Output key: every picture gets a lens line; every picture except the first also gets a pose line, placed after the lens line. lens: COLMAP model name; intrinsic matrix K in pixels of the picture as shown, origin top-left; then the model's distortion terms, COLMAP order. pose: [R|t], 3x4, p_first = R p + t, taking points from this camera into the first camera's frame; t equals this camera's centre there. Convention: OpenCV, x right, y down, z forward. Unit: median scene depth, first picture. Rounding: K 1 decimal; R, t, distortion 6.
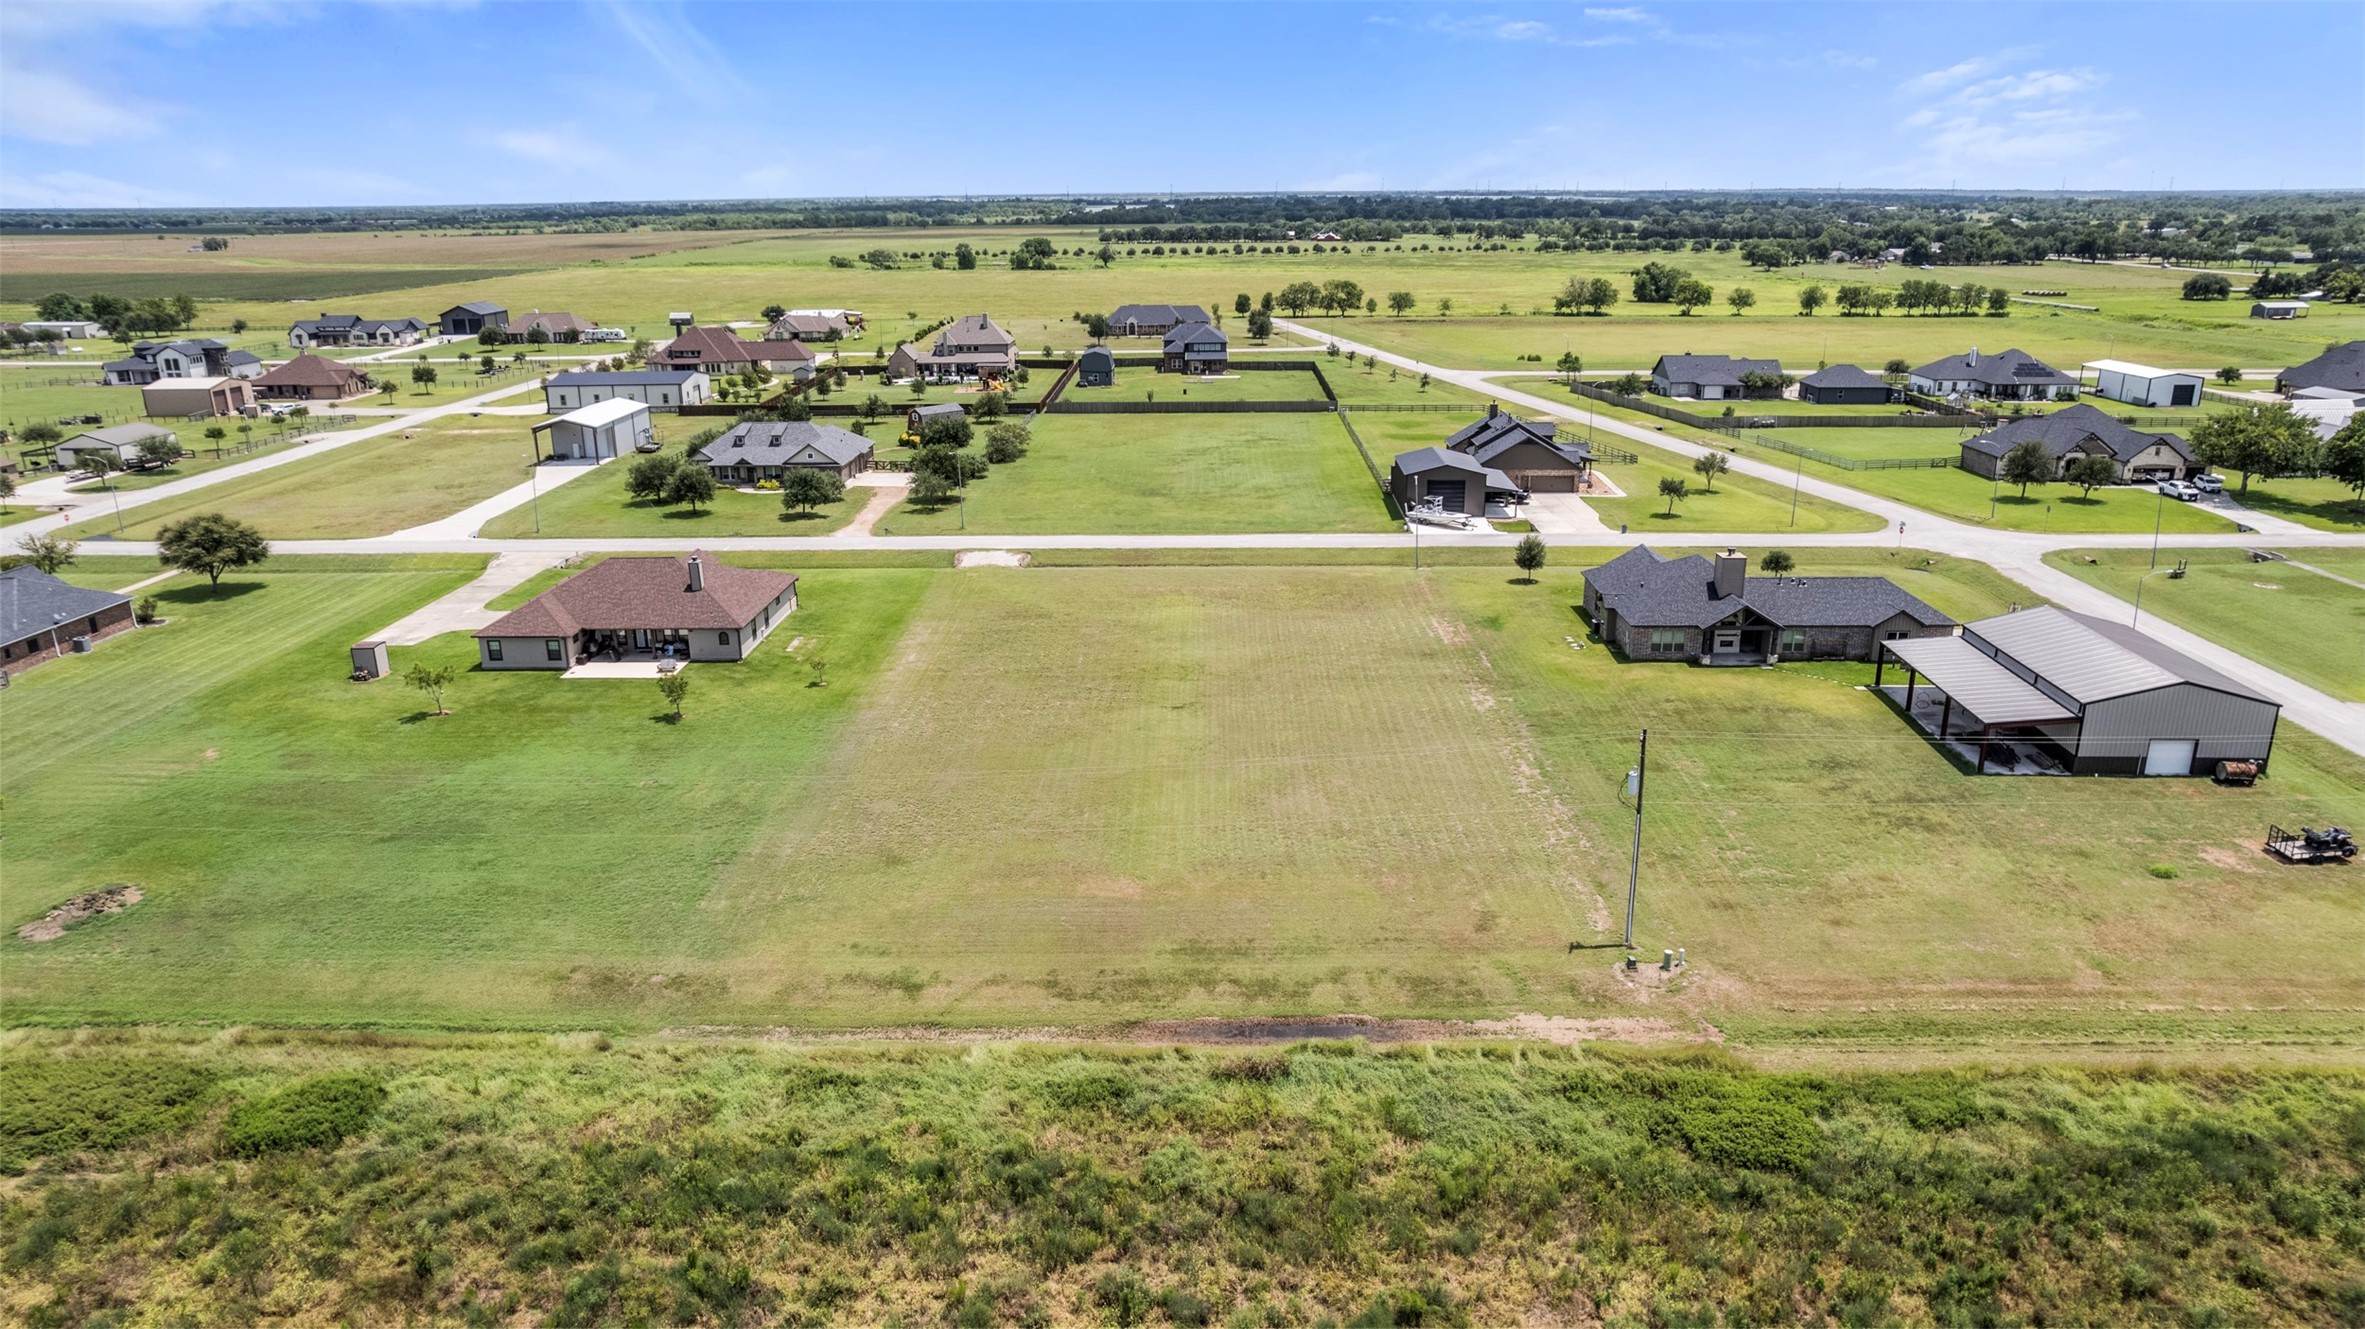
lens RADIAL K [[1511.4, 0, 1195.6], [0, 1511.4, 661.7], [0, 0, 1]] dist [-0.075439, 0.066622]
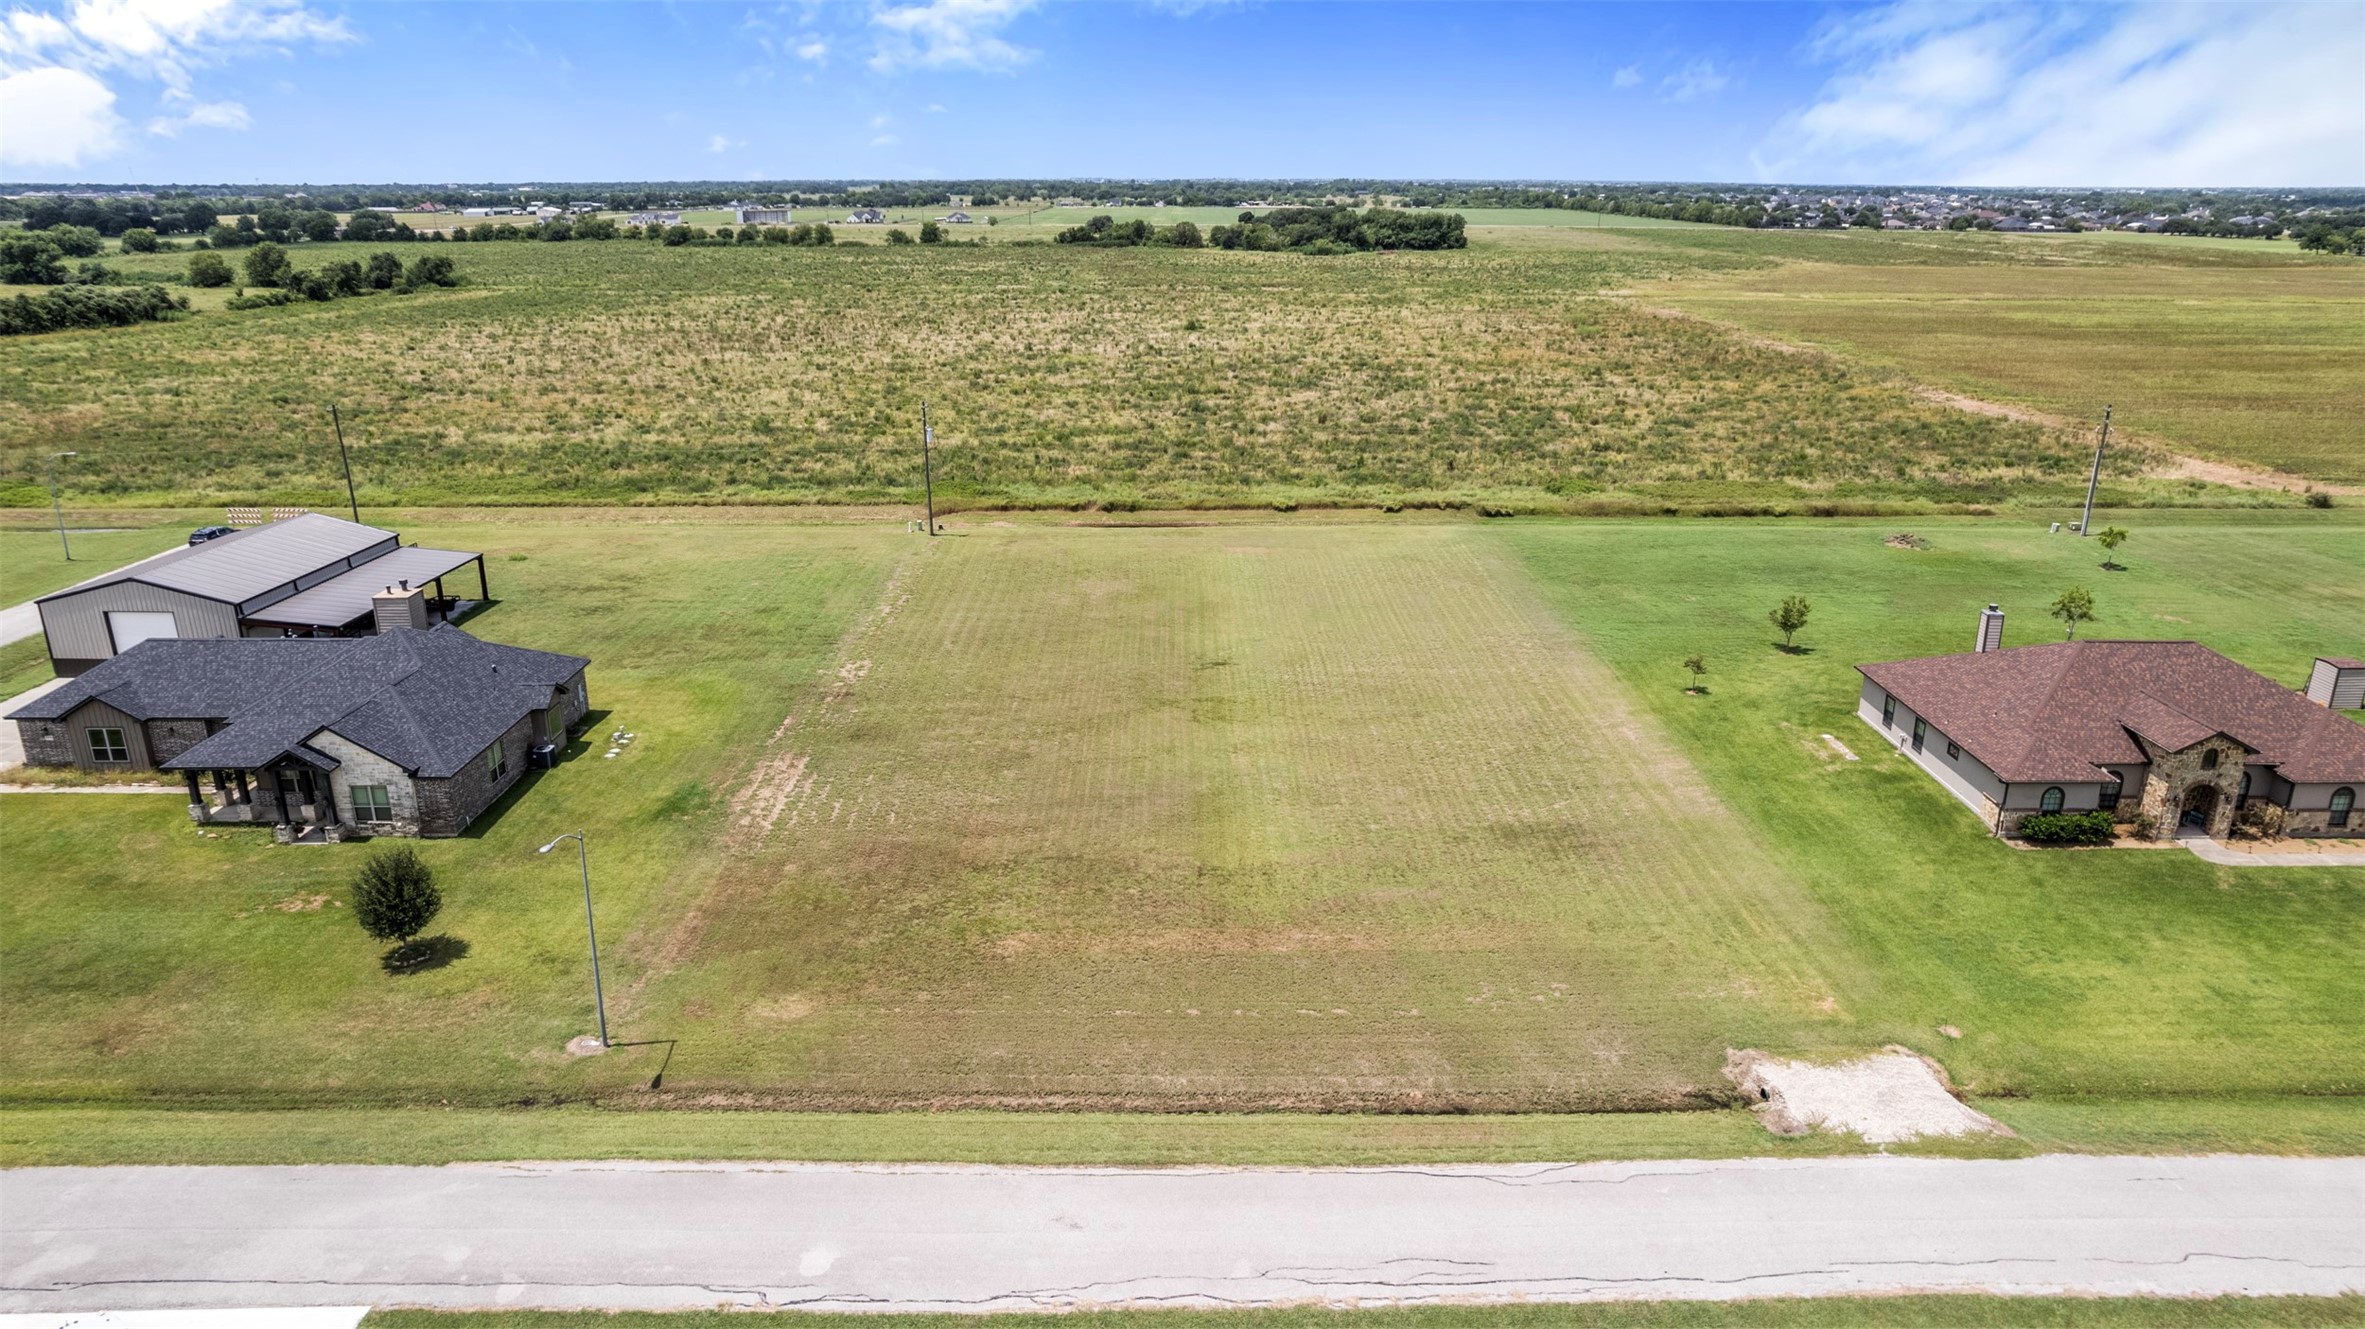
lens RADIAL K [[1520.2, 0, 1195.3], [0, 1520.2, 642.3], [0, 0, 1]] dist [-0.079918, 0.072072]
pose [[-0.999716, 0.014259, -0.019100, 0.017213], [0.000836, 0.821803, 0.569771, -0.433663], [0.023821, 0.569593, -0.821582, 1.577307]]
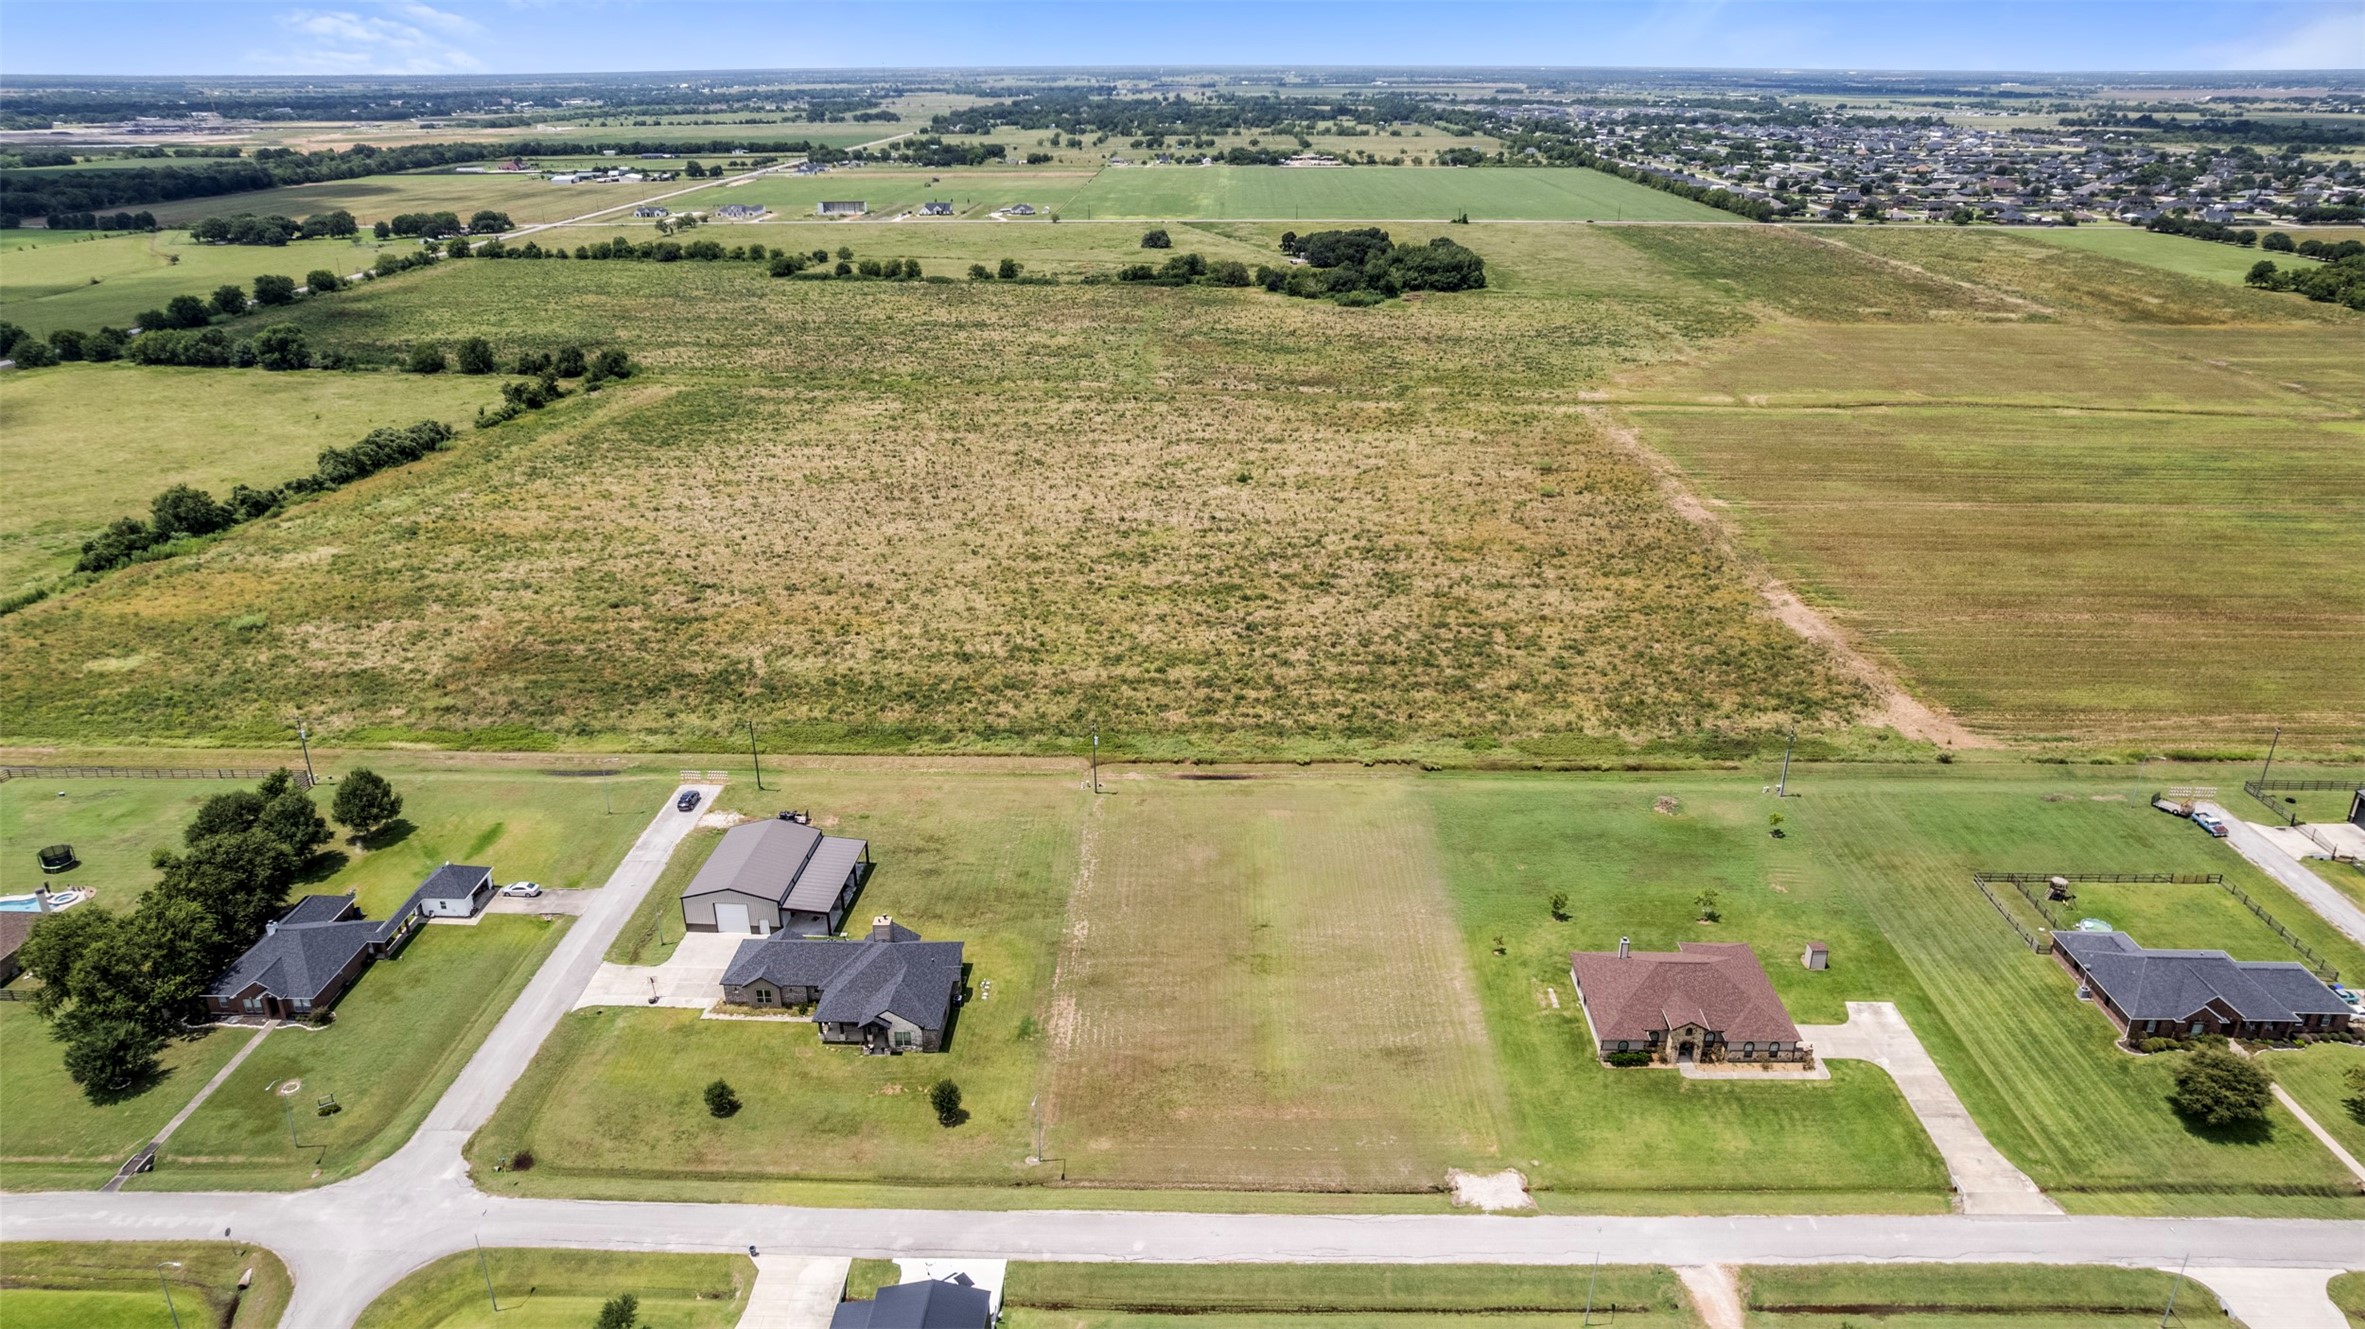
lens RADIAL K [[1511.4, 0, 1195.6], [0, 1511.4, 661.7], [0, 0, 1]] dist [-0.075439, 0.066622]
pose [[-0.999924, 0.008572, 0.008842, 0.044333], [0.012238, 0.771565, 0.636033, -1.178384], [-0.001370, 0.636093, -0.771611, 1.963072]]
